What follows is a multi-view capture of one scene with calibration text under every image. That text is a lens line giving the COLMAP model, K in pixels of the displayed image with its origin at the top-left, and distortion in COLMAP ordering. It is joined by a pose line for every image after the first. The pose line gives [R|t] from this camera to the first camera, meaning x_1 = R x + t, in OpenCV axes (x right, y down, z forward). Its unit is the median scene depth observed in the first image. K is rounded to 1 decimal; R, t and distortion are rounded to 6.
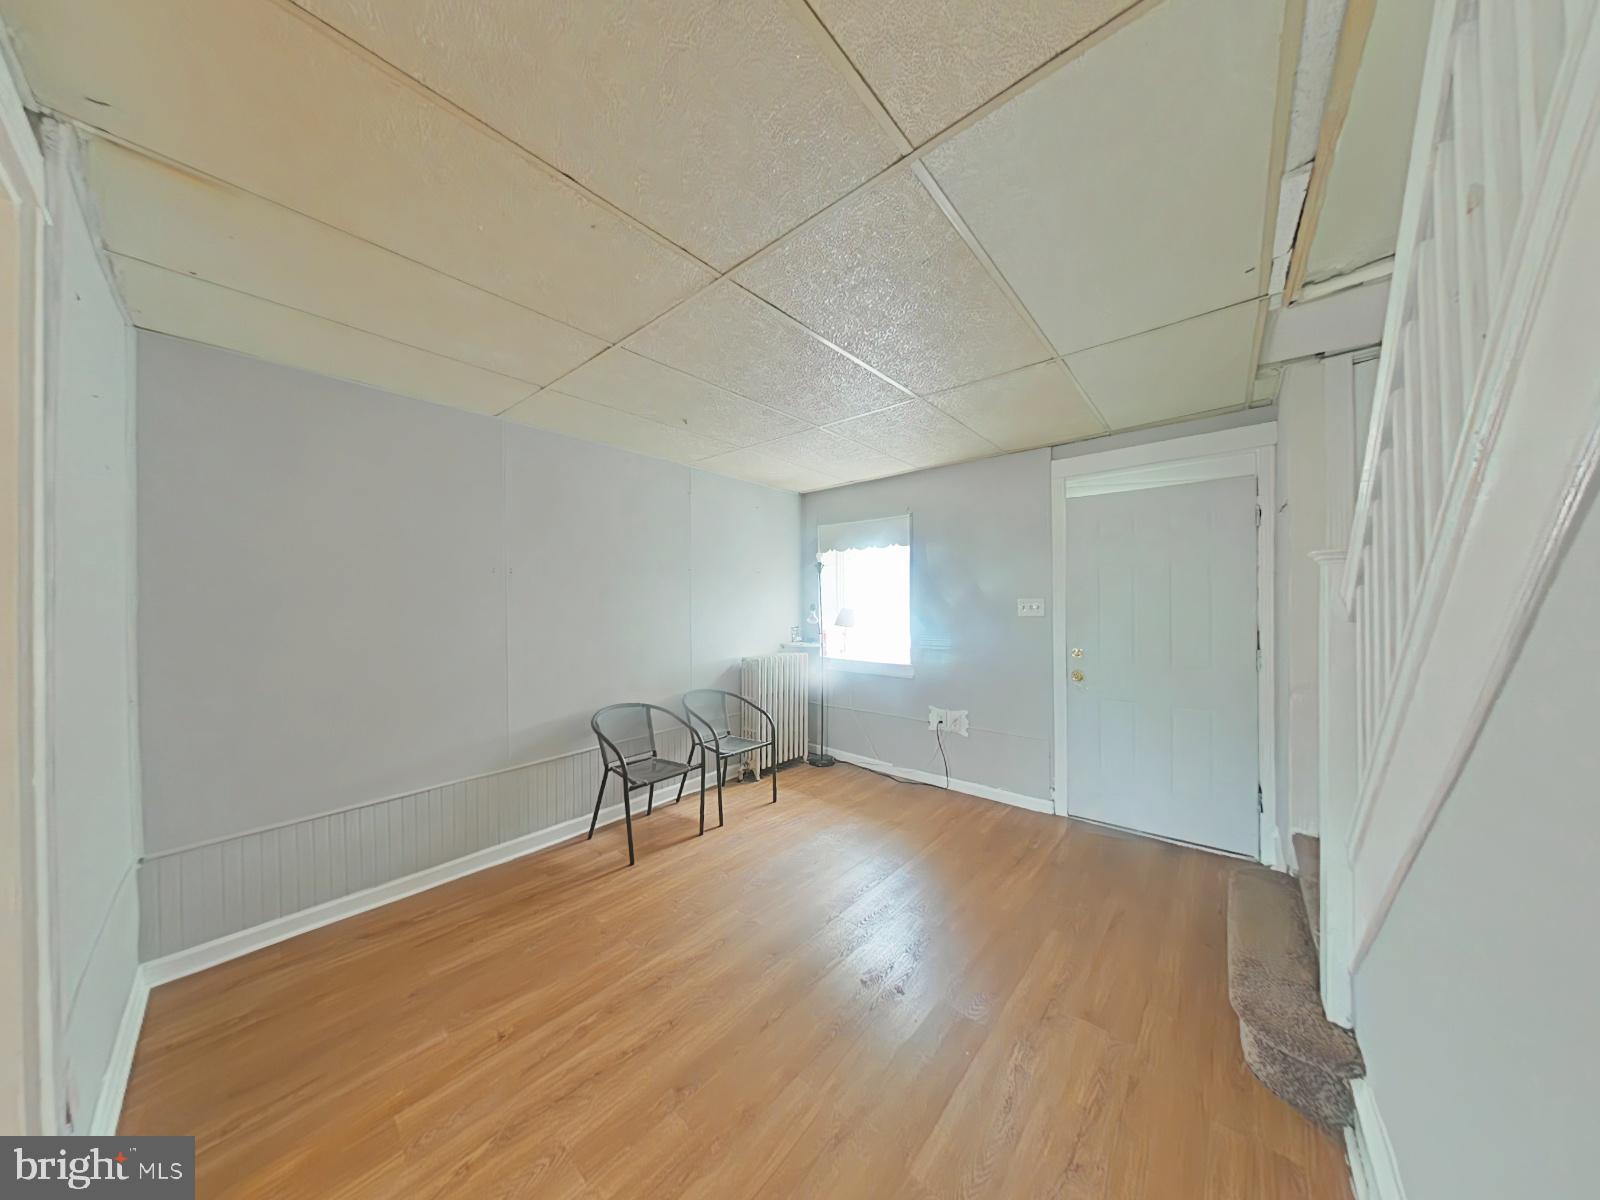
lens RADIAL K [[499.4, 0, 800.0], [0, 499.4, 600.0], [0, 0, 1]] dist [0.010731, -0.000187]
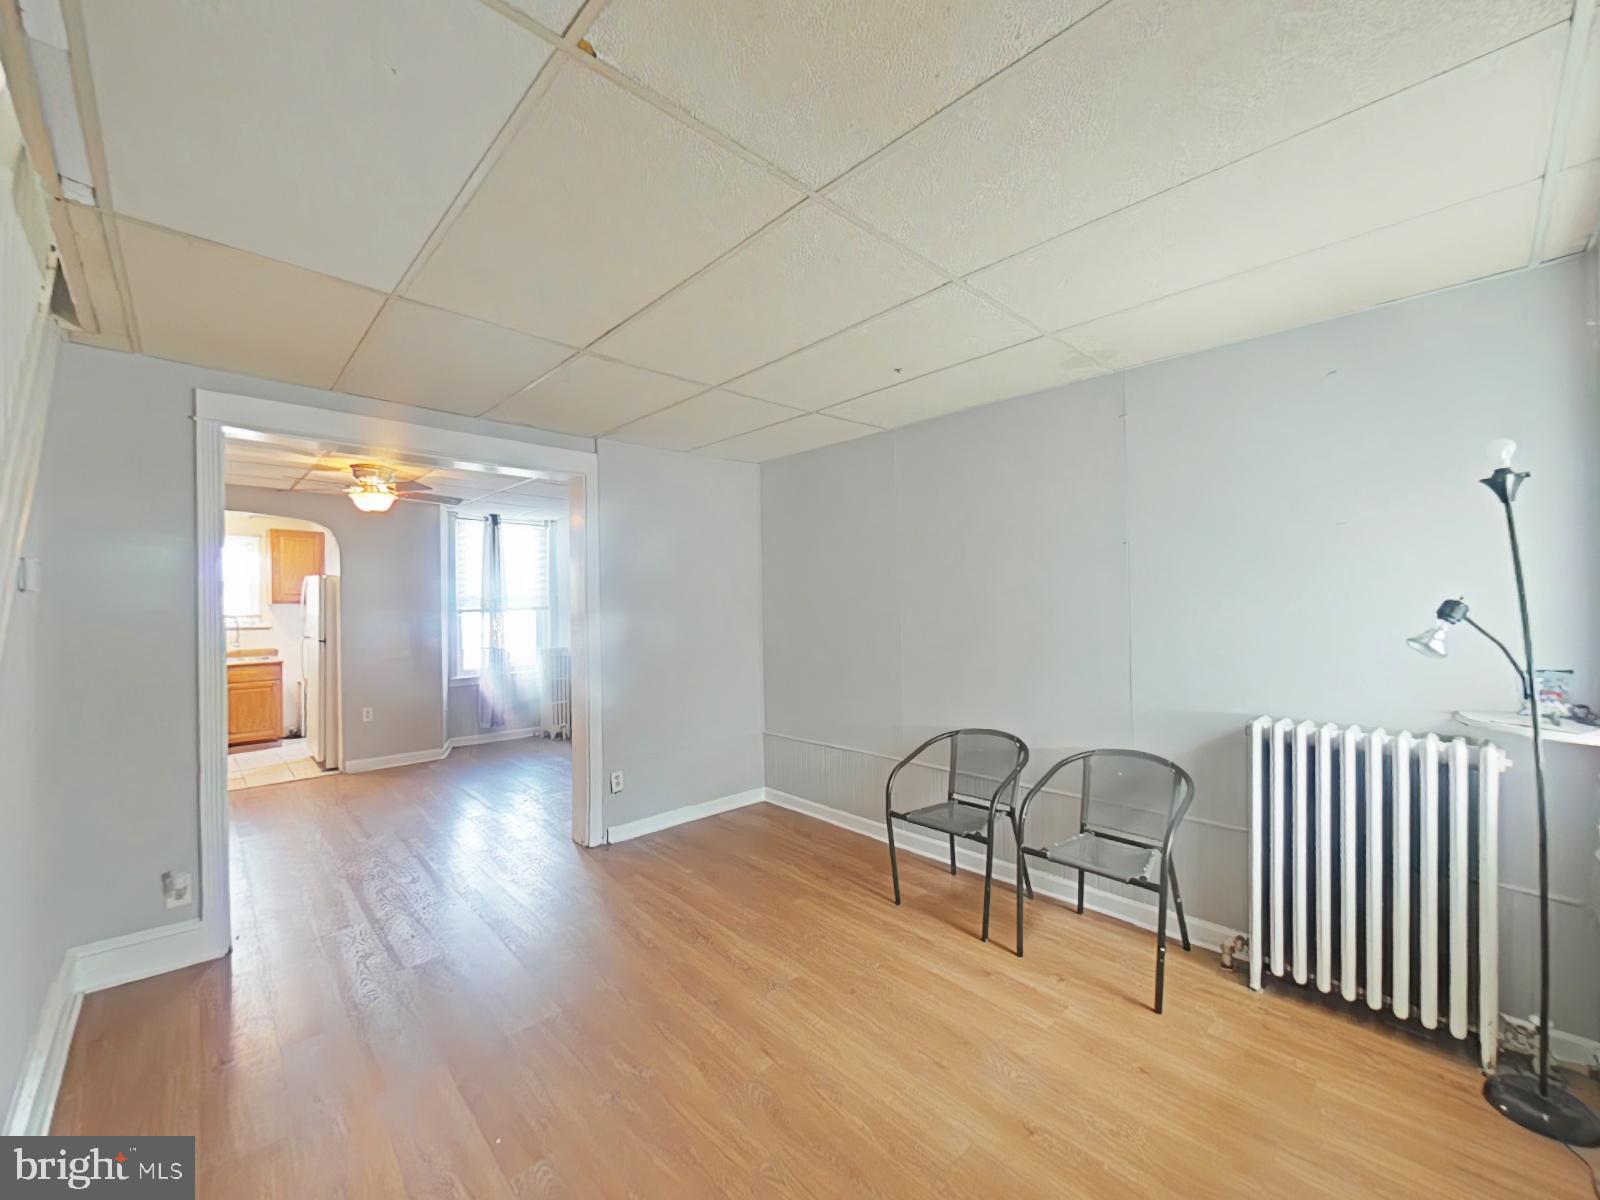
lens RADIAL K [[660.0, 0, 800.0], [0, 660.0, 600.0], [0, 0, 1]] dist [-0.001325, -0.000216]
pose [[-0.116507, 0.001105, -0.993189, 0.639515], [0.018706, 0.999824, -0.001082, 0.004228], [0.993014, -0.018704, -0.116507, 0.772265]]
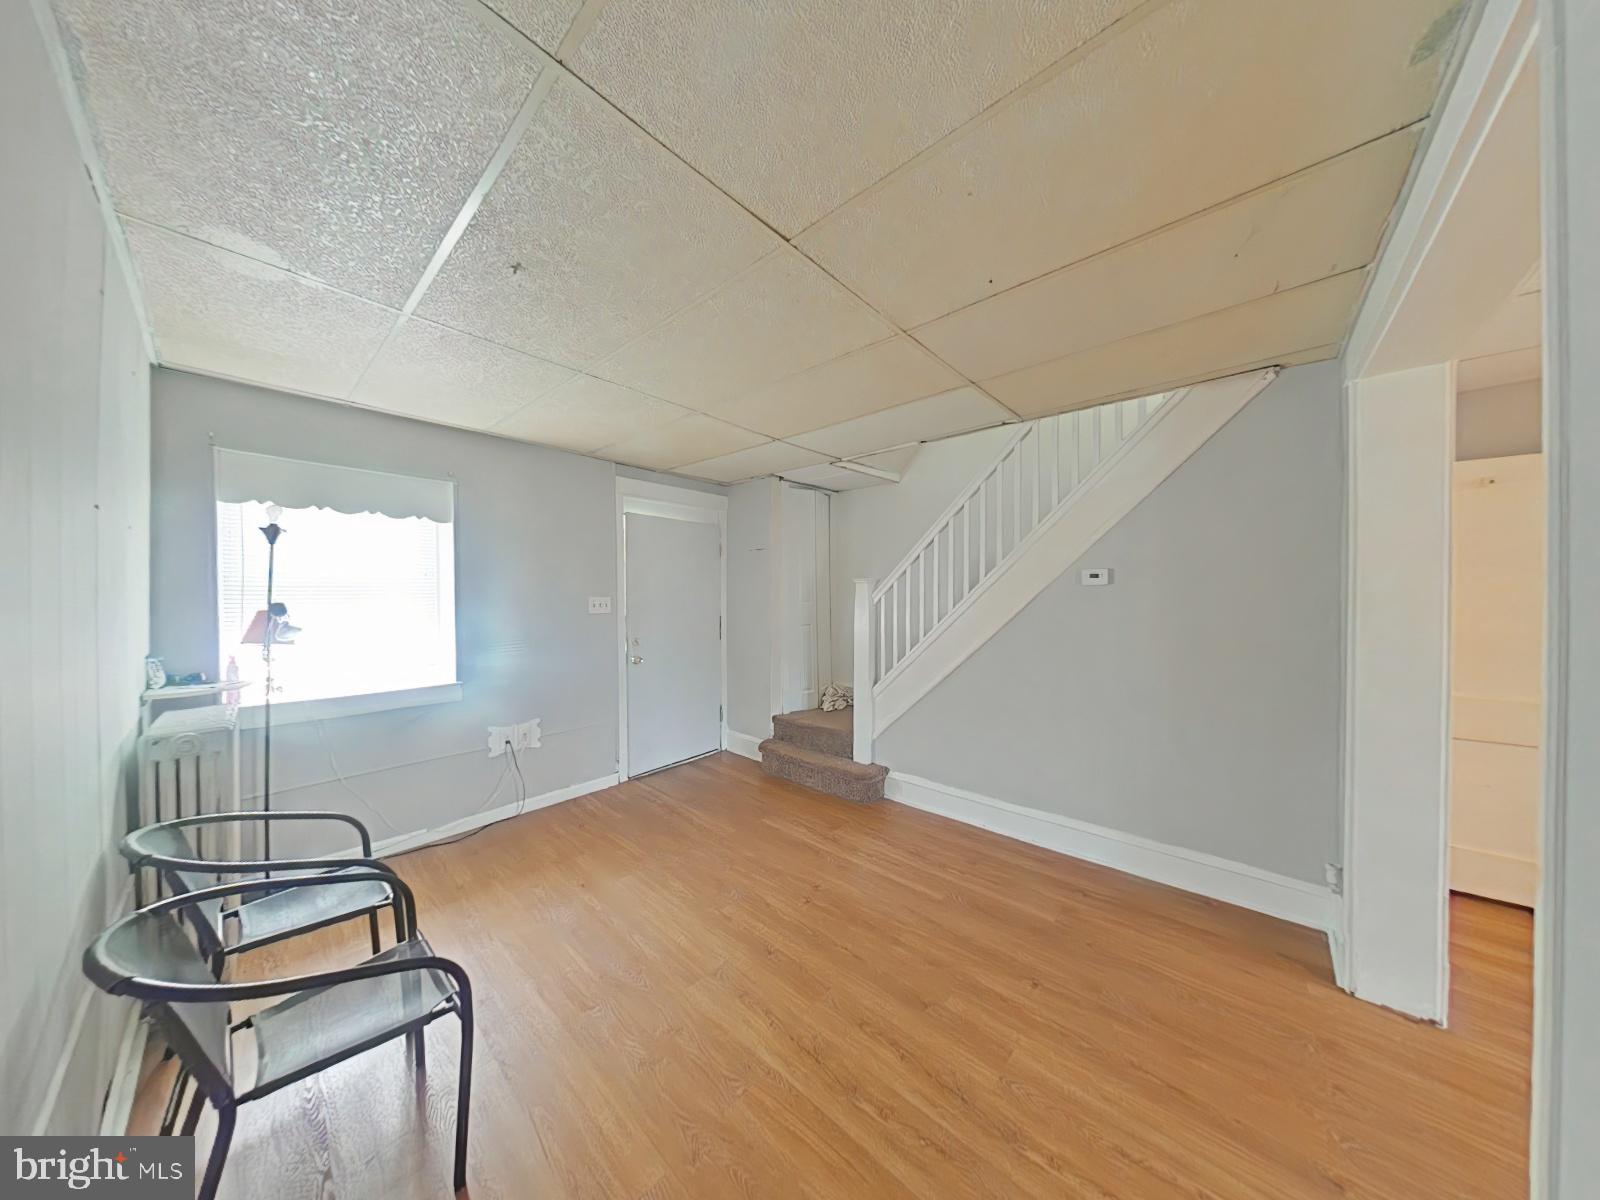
lens RADIAL K [[499.4, 0, 800.0], [0, 499.4, 600.0], [0, 0, 1]] dist [0.010731, -0.000187]
pose [[0.027557, -0.002619, 0.999617, -0.620213], [-0.000967, 0.999996, 0.002647, 0.003003], [-0.999620, -0.001040, 0.027554, 0.546306]]
